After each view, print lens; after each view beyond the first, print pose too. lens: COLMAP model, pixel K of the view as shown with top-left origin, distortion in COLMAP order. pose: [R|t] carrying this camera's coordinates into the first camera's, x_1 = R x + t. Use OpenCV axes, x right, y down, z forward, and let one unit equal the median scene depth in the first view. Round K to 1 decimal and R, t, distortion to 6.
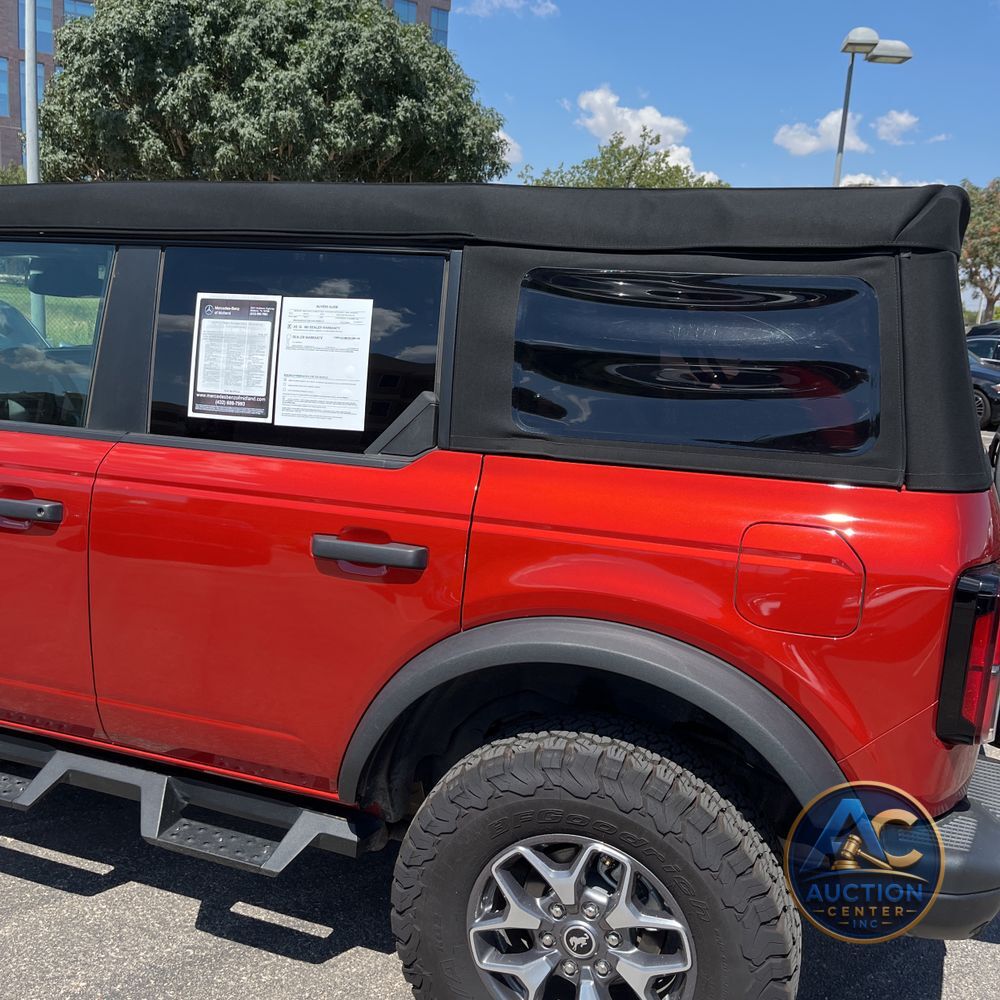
lens RADIAL K [[1029.8, 0, 486.0], [0, 1029.8, 506.9], [0, 0, 1]] dist [0.017434, 0.012571]
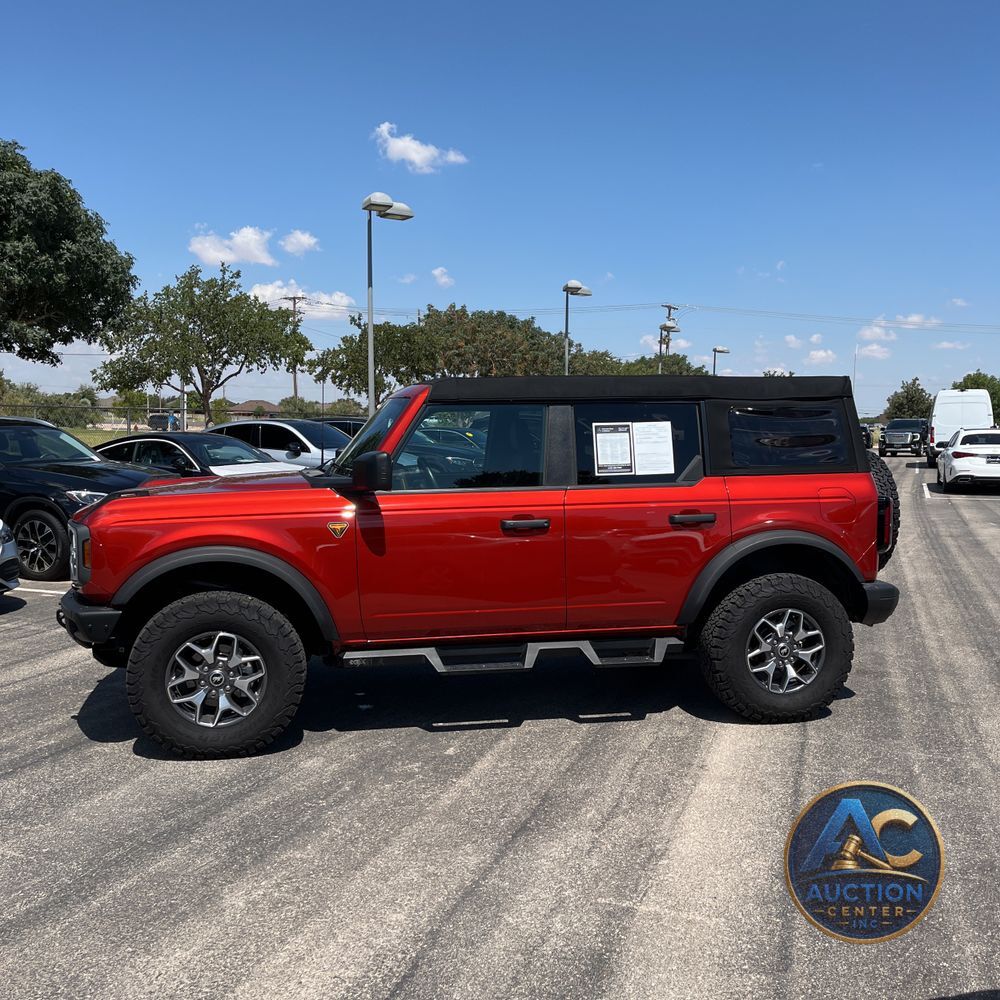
lens RADIAL K [[1005.5, 0, 505.8], [0, 1005.5, 492.9], [0, 0, 1]] dist [0.057014, -0.063656]
pose [[0.840694, -0.091234, 0.533770, -1.676314], [0.146339, 0.987306, -0.061733, 0.061159], [-0.521362, 0.130010, 0.843374, -0.800253]]
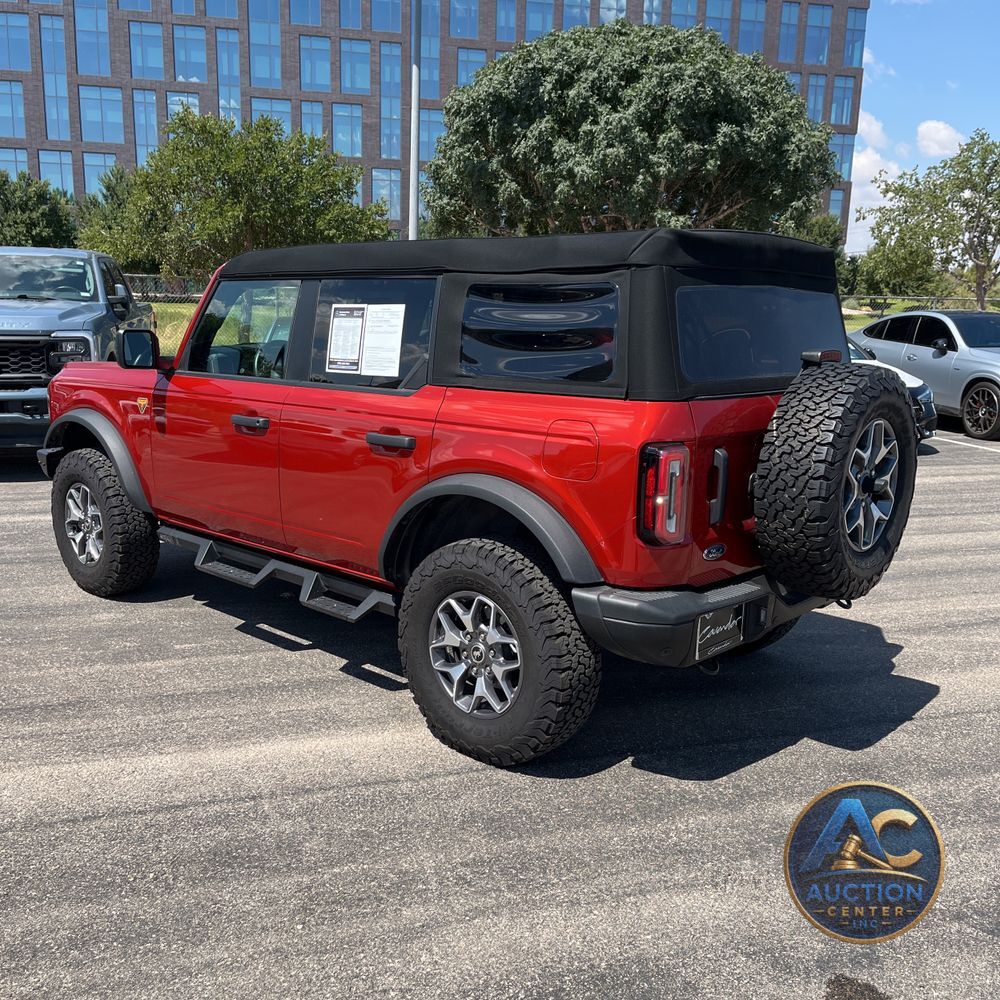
lens RADIAL K [[1016.9, 0, 496.3], [0, 1016.9, 499.2], [0, 0, 1]] dist [0.077264, -0.104287]
pose [[0.926959, 0.036927, -0.373341, 0.687005], [-0.043532, 0.999009, -0.009274, 0.145049], [0.372628, 0.024849, 0.927648, -0.577048]]
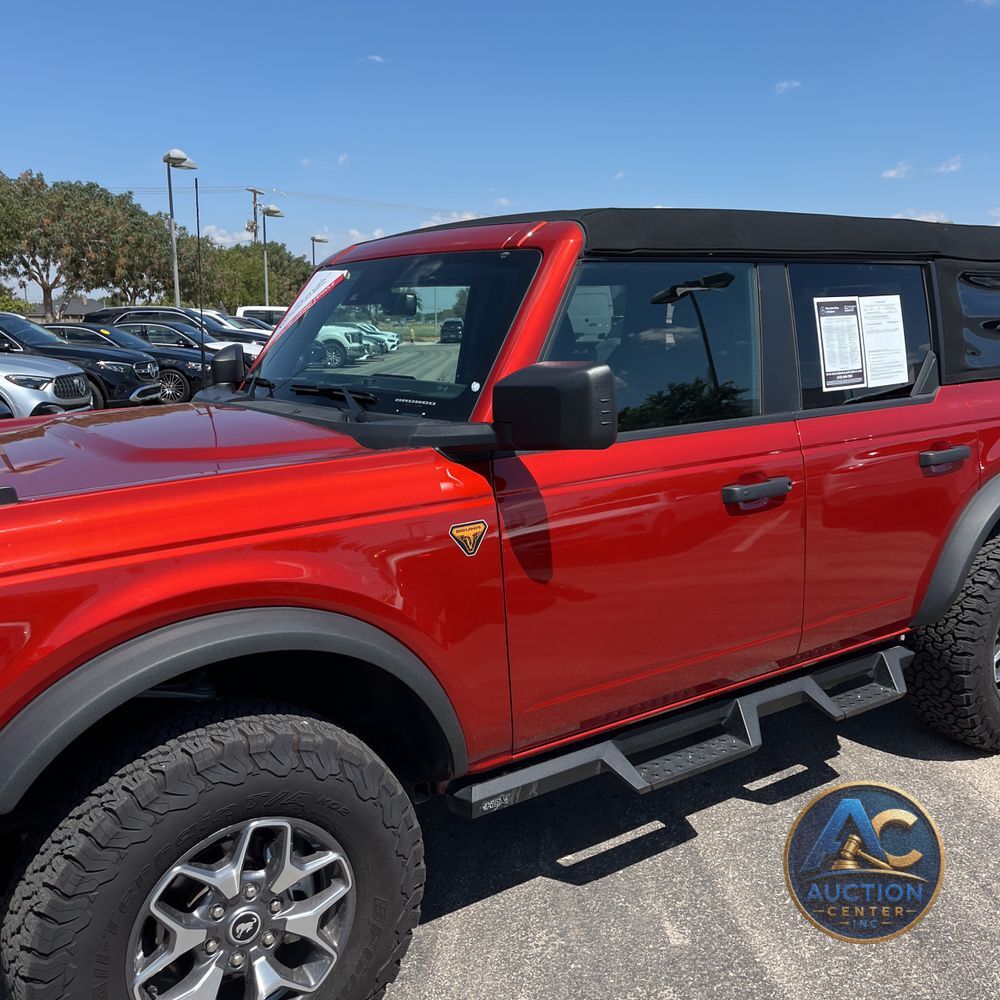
lens RADIAL K [[1006.9, 0, 488.1], [0, 1006.9, 500.6], [0, 0, 1]] dist [0.033719, -0.009952]
pose [[0.564176, -0.209394, 0.798662, -1.597322], [0.198394, 0.973347, 0.115047, -0.186653], [-0.801465, 0.093543, 0.590681, 0.595293]]
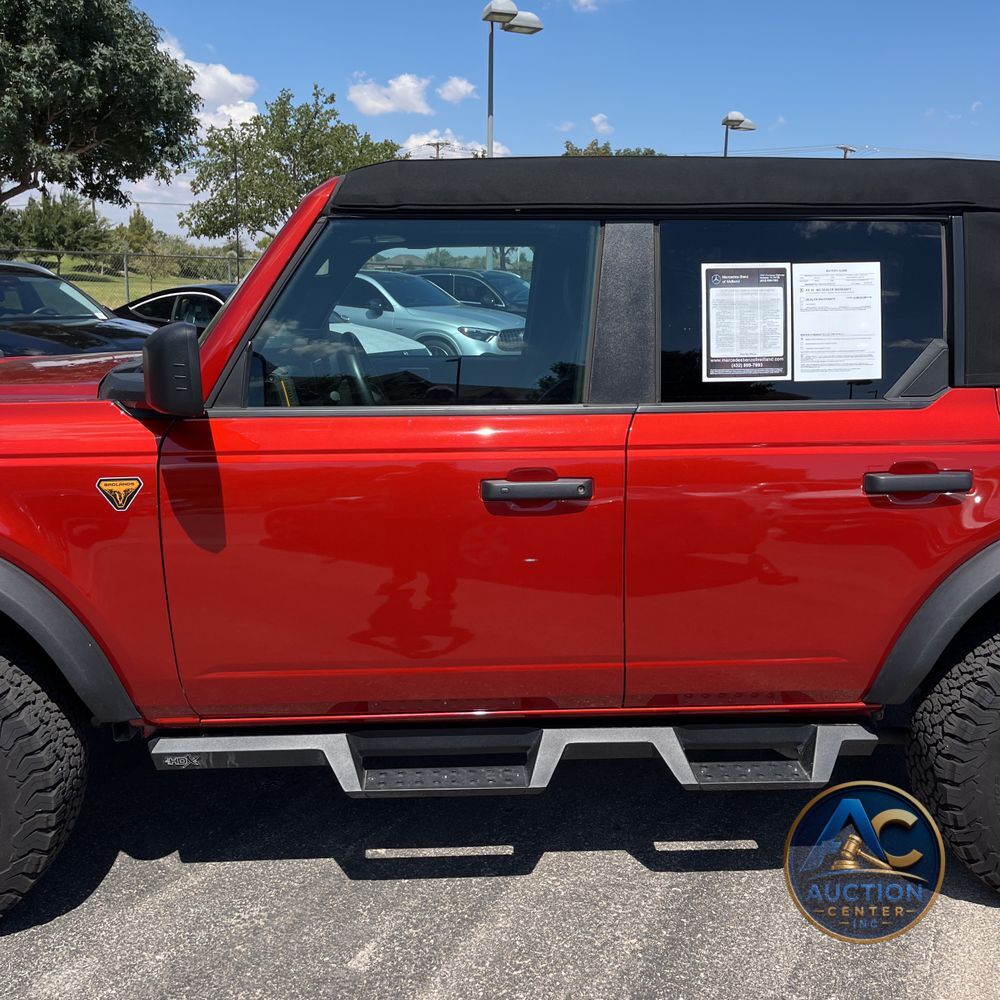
lens RADIAL K [[1013.1, 0, 510.0], [0, 1013.1, 488.8], [0, 0, 1]] dist [0.030575, -0.019718]
pose [[0.909698, -0.128210, 0.394984, -0.894939], [0.117107, 0.991746, 0.052203, -0.056633], [-0.398417, -0.001233, 0.917204, 0.128157]]
